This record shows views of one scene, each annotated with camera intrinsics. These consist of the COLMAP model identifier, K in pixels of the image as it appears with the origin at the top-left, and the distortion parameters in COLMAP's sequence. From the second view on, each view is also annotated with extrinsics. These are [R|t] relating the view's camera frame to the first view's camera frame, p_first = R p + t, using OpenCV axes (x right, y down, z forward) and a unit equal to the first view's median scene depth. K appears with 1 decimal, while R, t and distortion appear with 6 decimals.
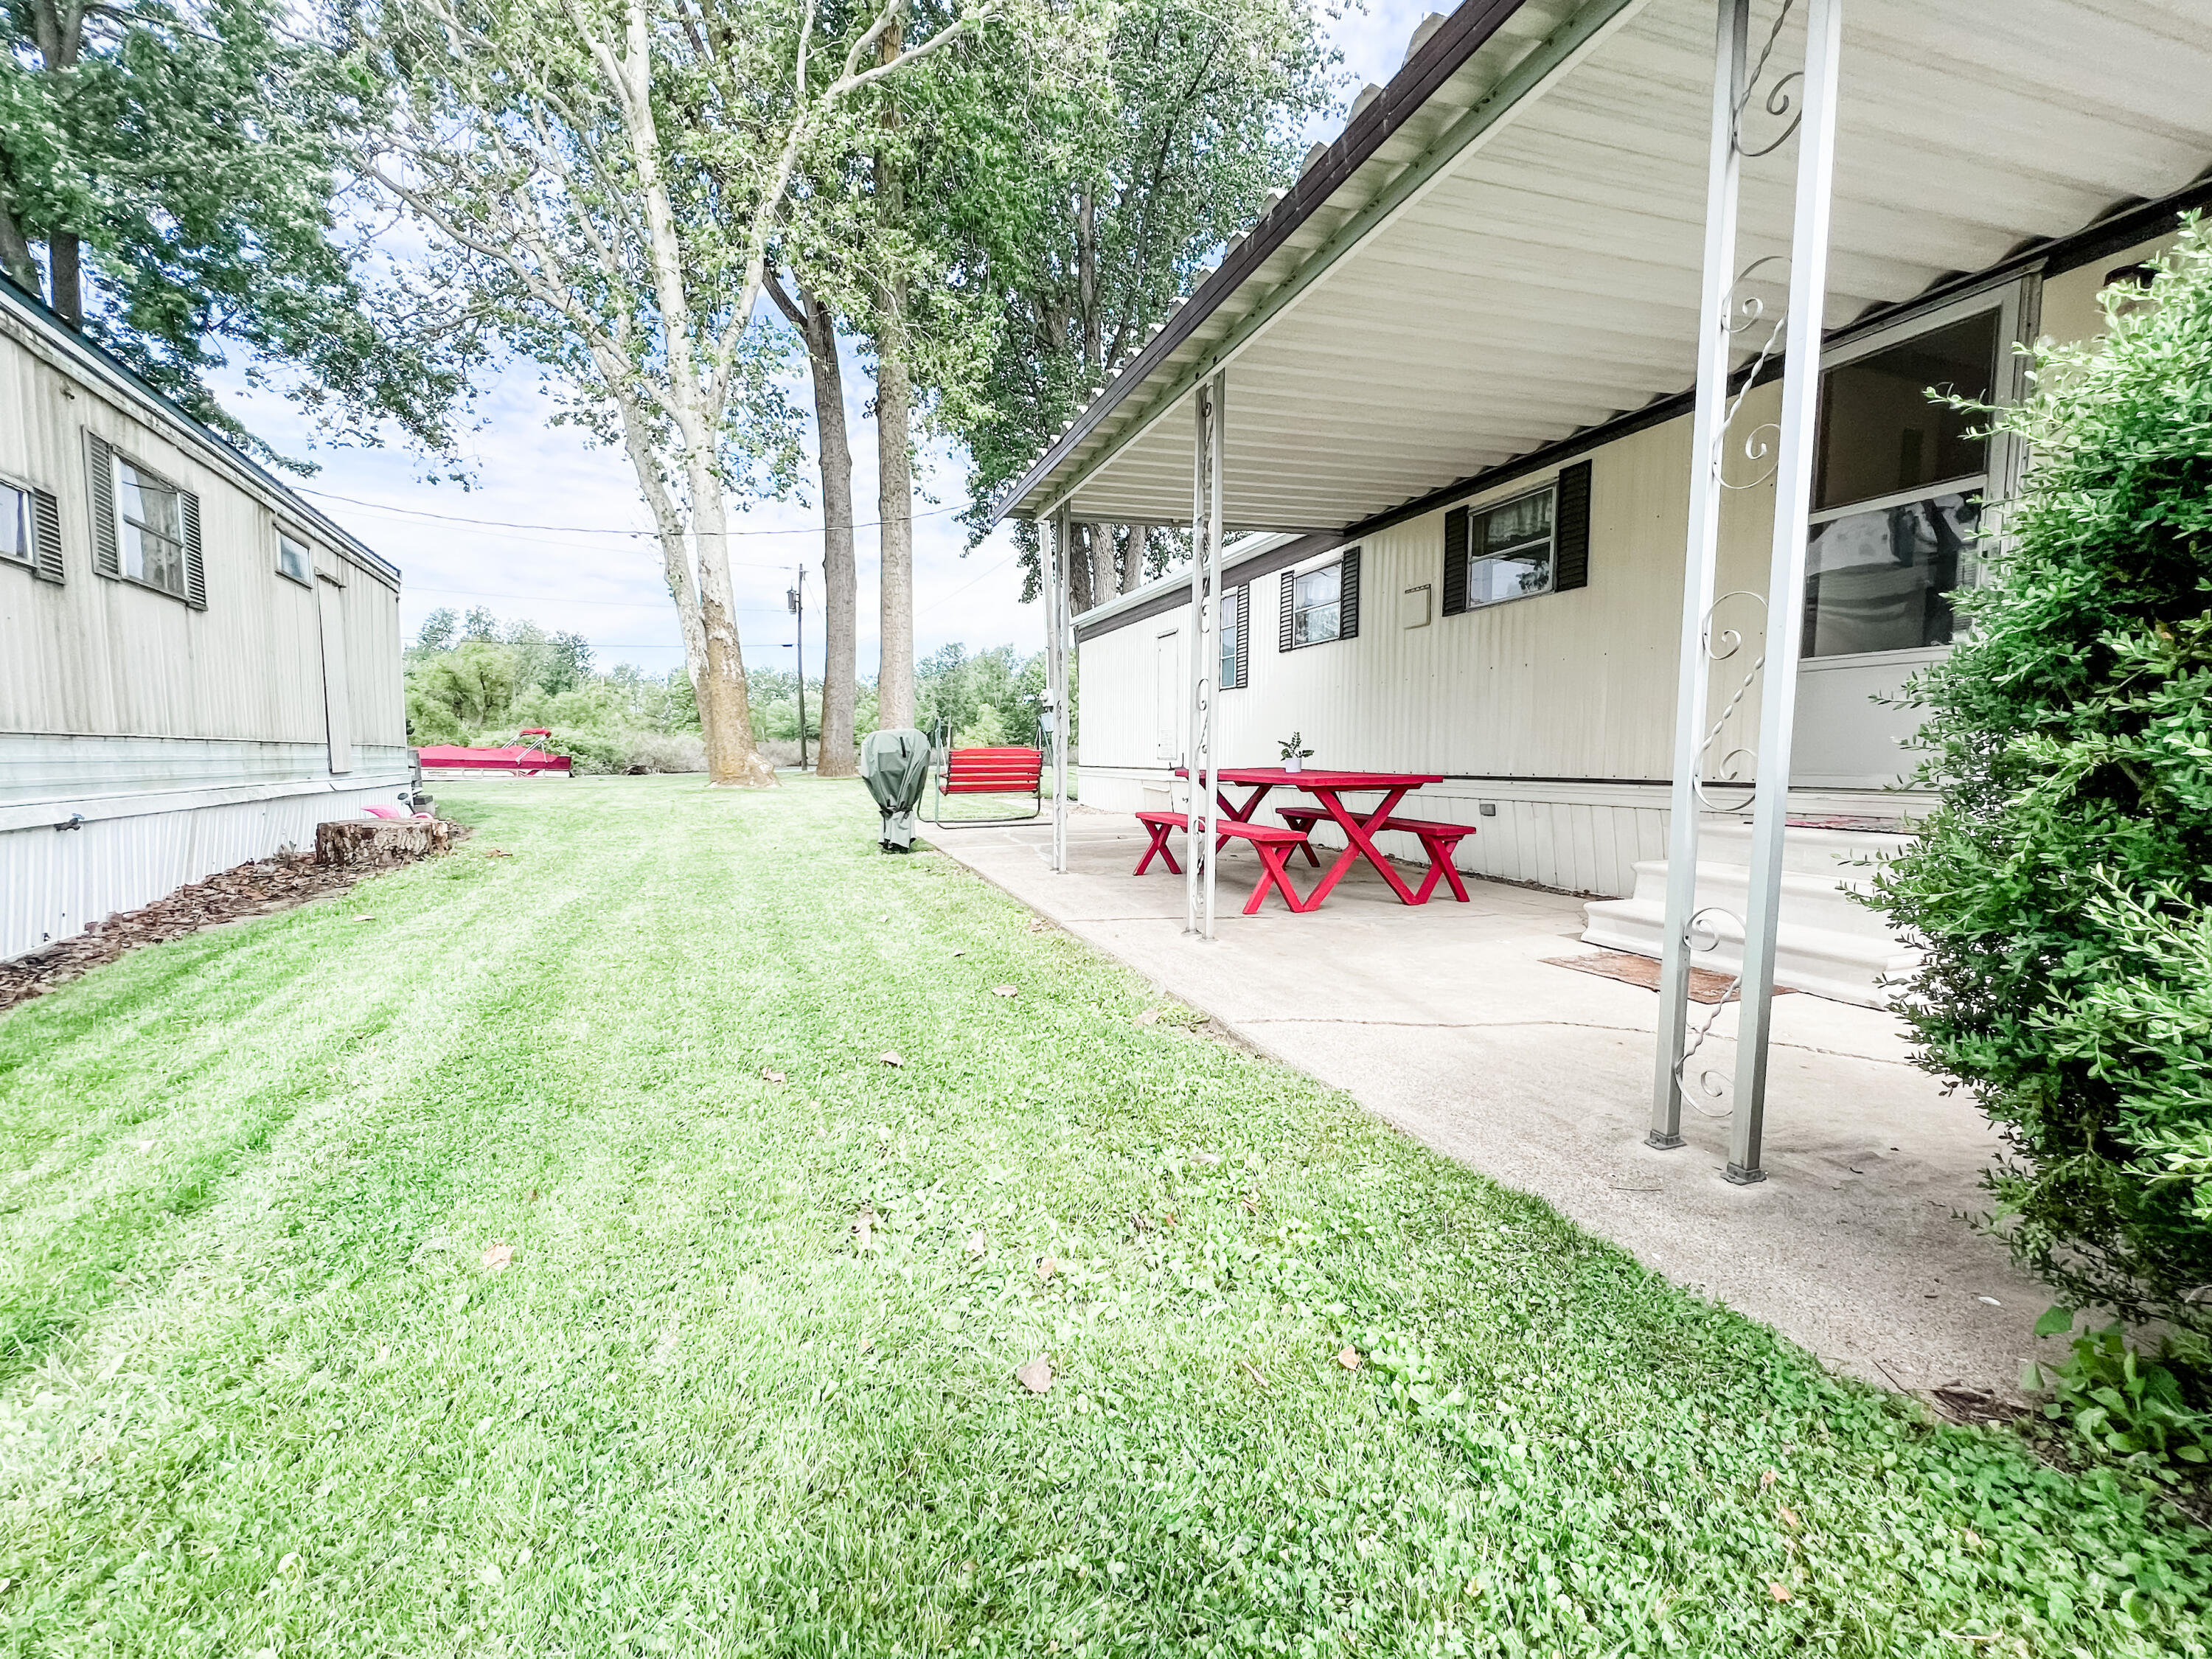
lens RADIAL K [[900.7, 0, 1098.0], [0, 900.7, 832.7], [0, 0, 1]] dist [0.000391, -0.000123]
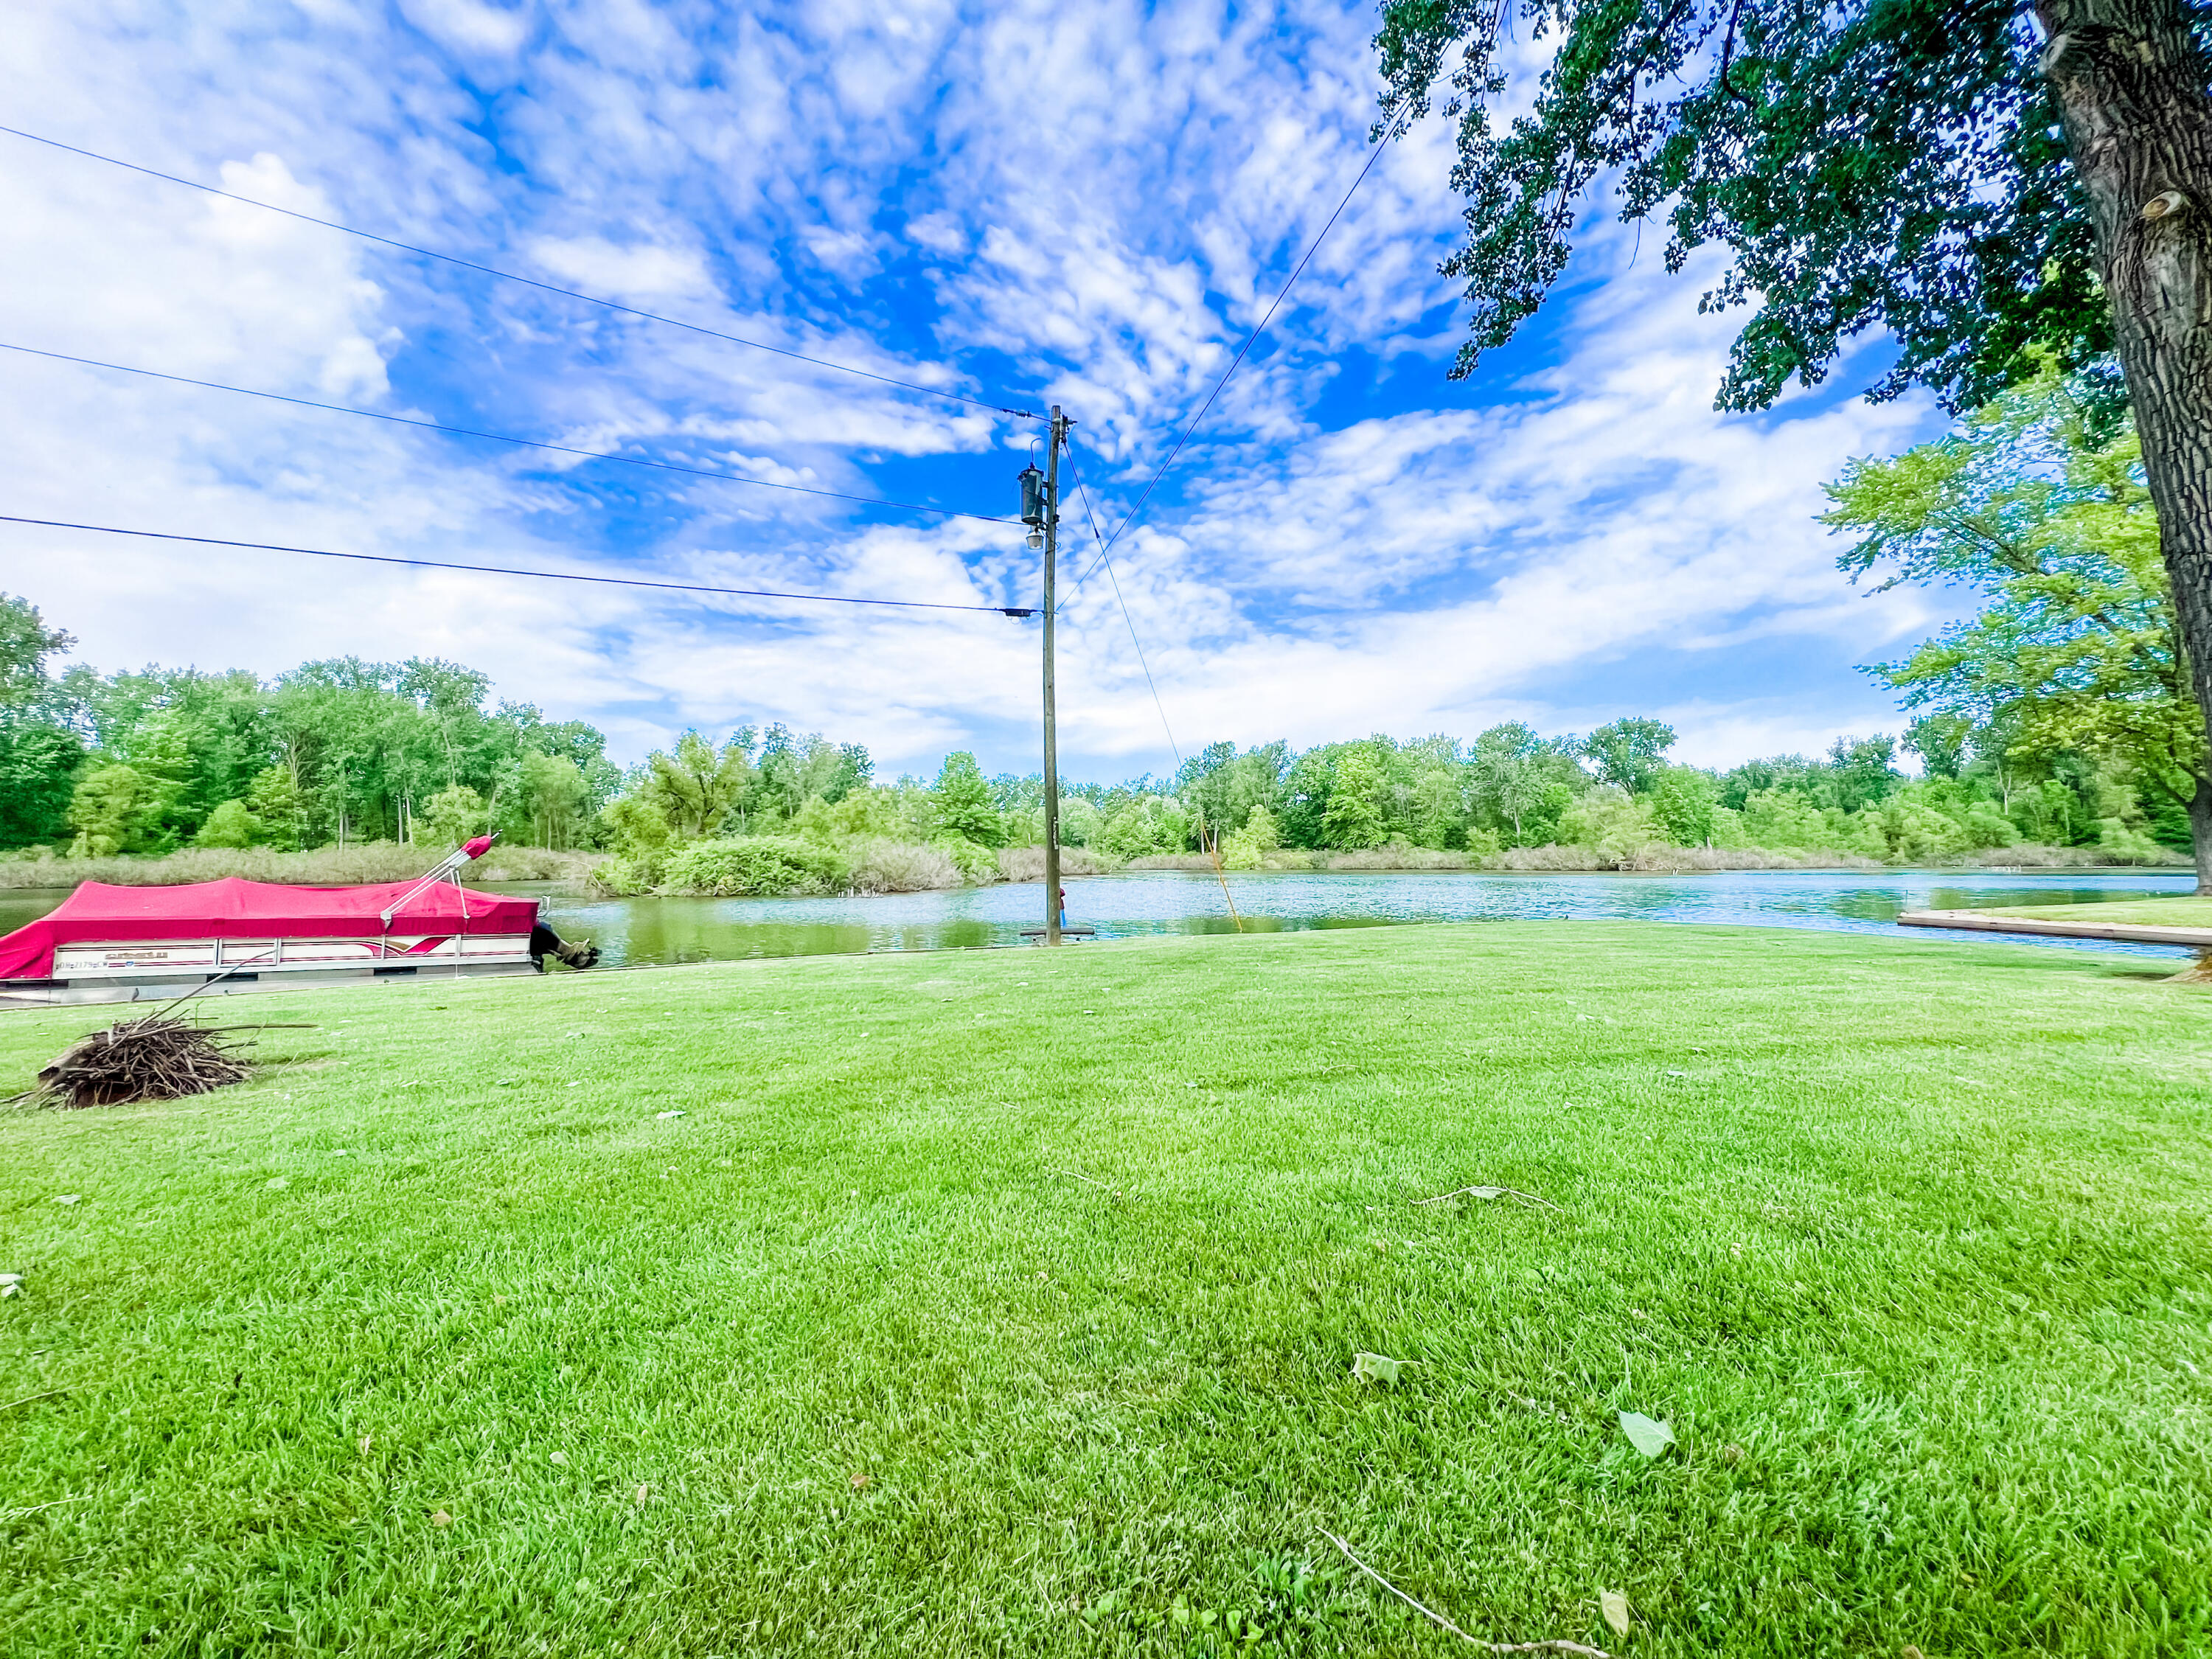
lens RADIAL K [[900.7, 0, 1098.0], [0, 900.7, 832.7], [0, 0, 1]] dist [0.000391, -0.000123]
pose [[0.960143, -0.013959, -0.279160, -1.149518], [-0.017941, 0.993615, -0.111391, -0.409959], [0.278933, 0.111960, 0.953762, 3.653837]]
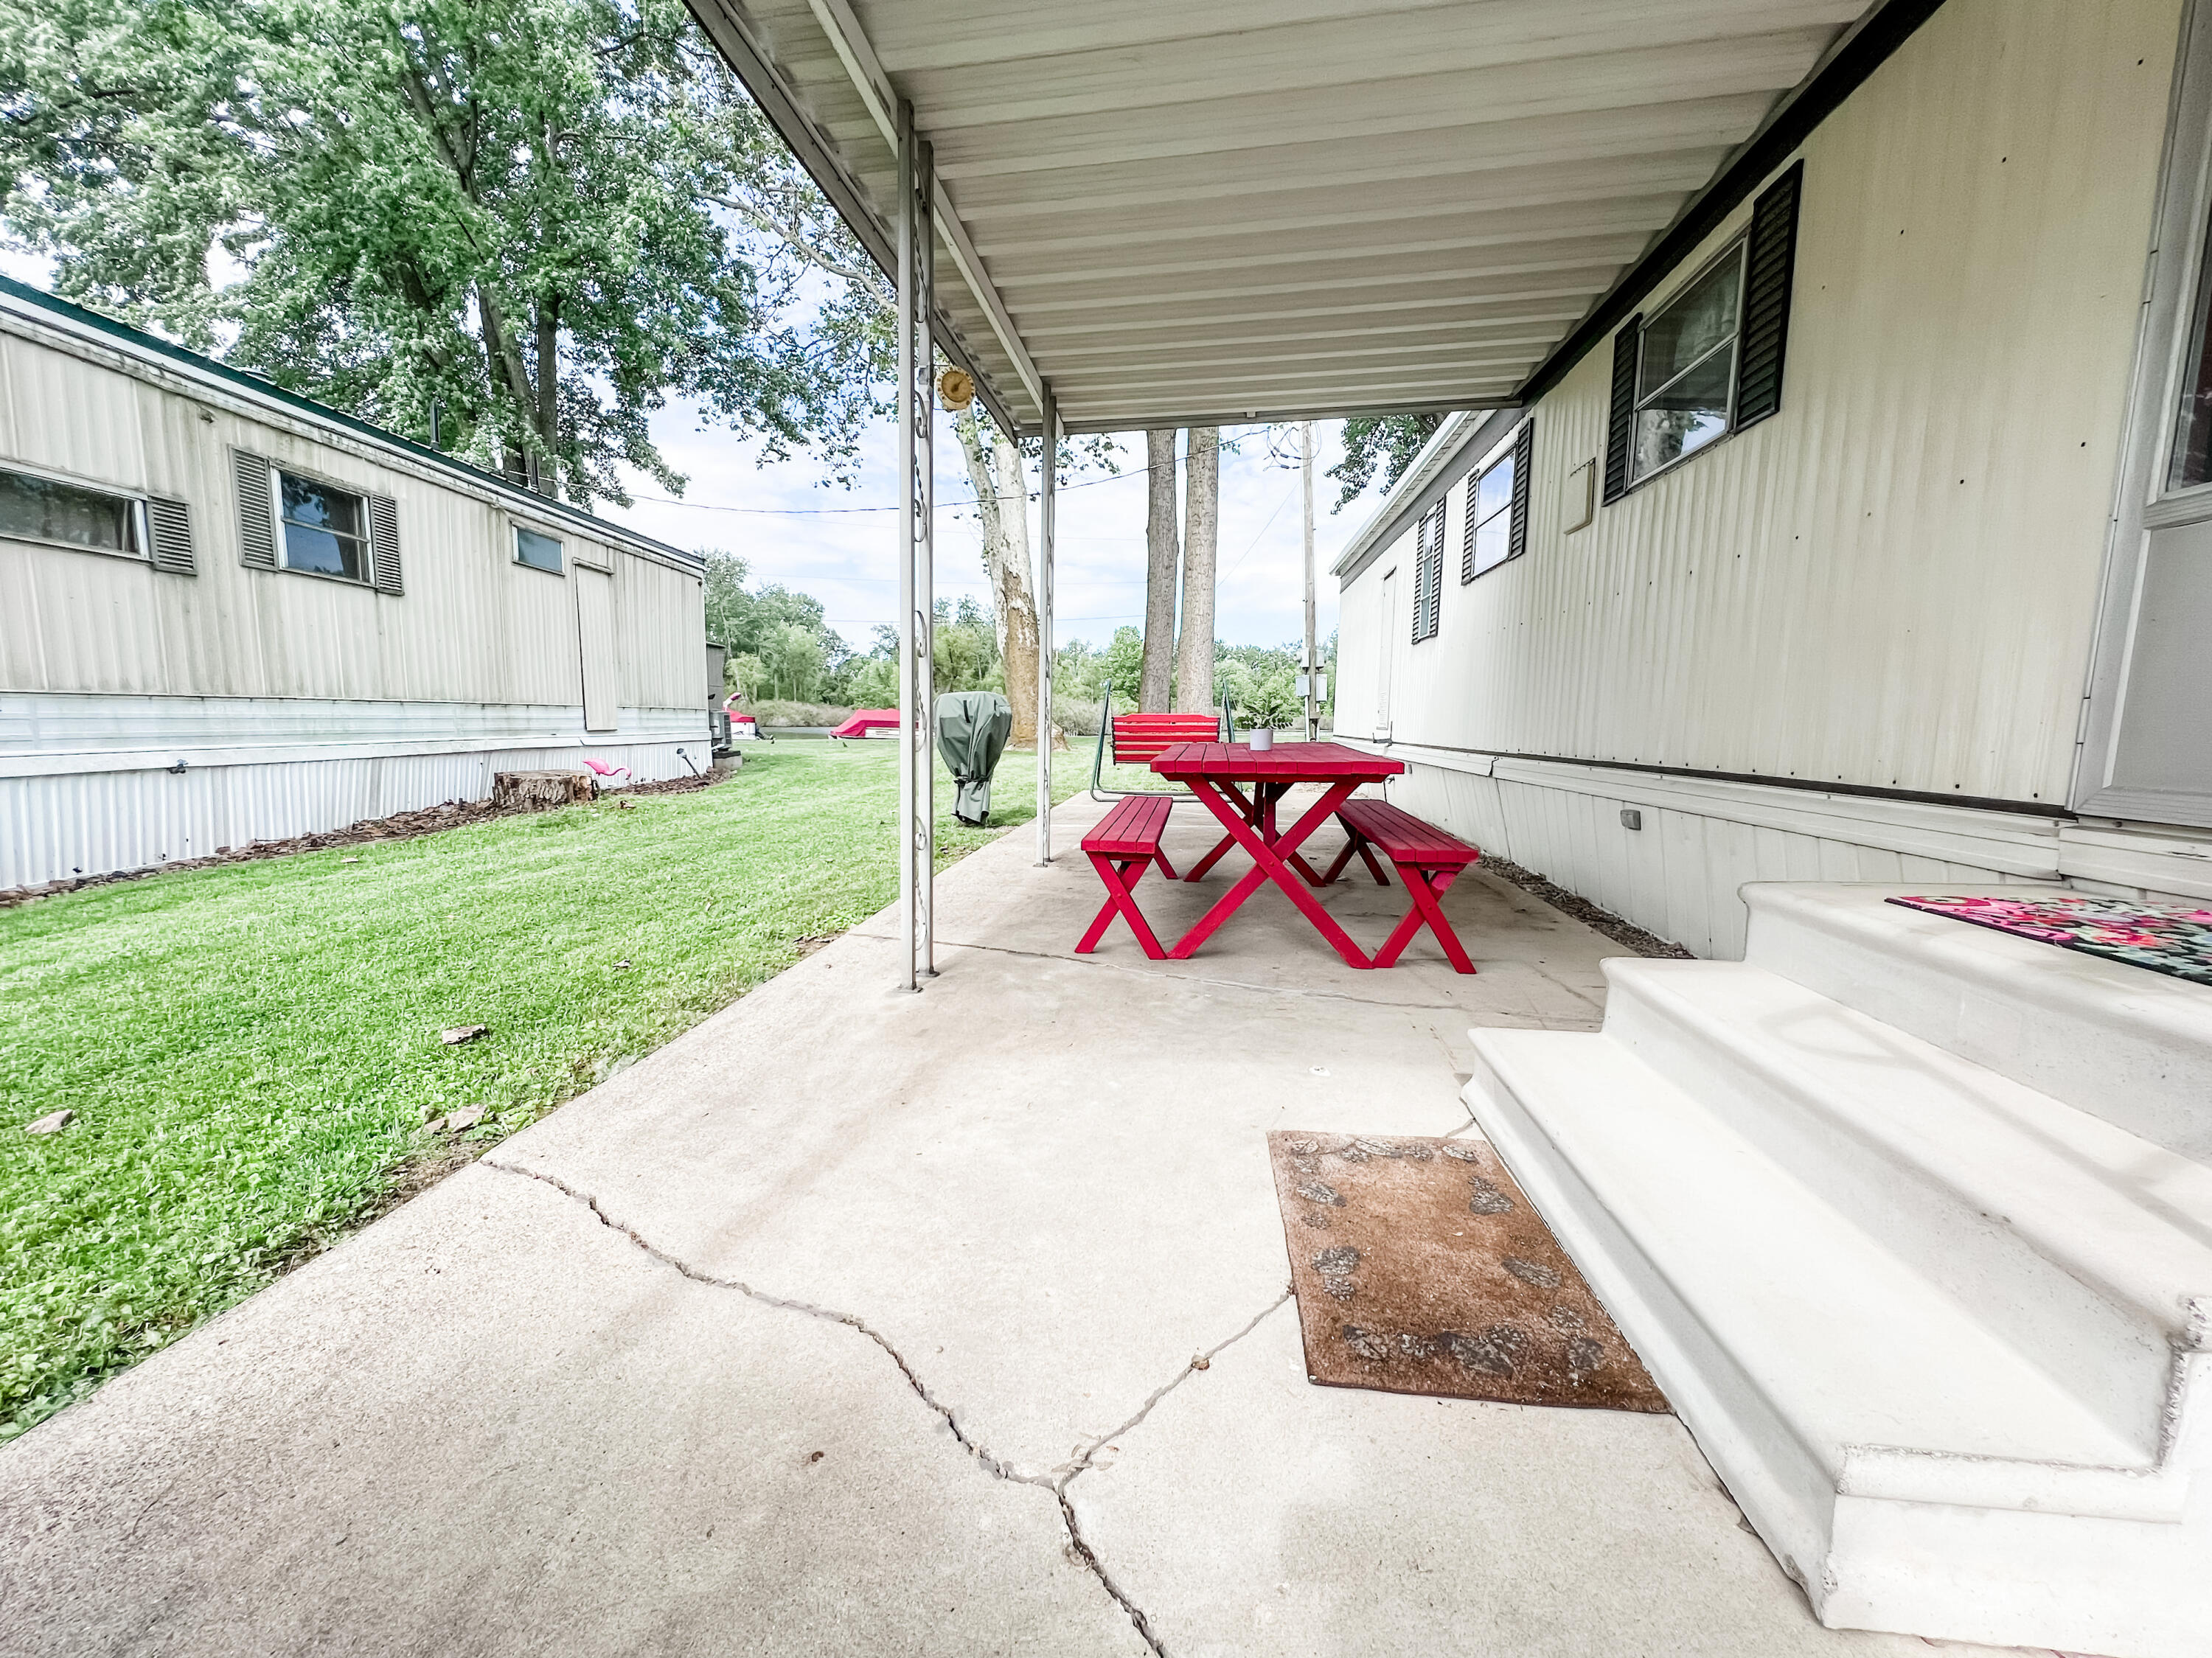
lens RADIAL K [[880.6, 0, 1106.0], [0, 880.6, 829.0], [0, 0, 1]] dist [0.001463, 0.000064]
pose [[0.898880, 0.064071, -0.433485, 0.355781], [-0.048647, 0.997729, 0.046593, -0.029035], [0.435486, -0.020794, 0.899955, 0.297415]]
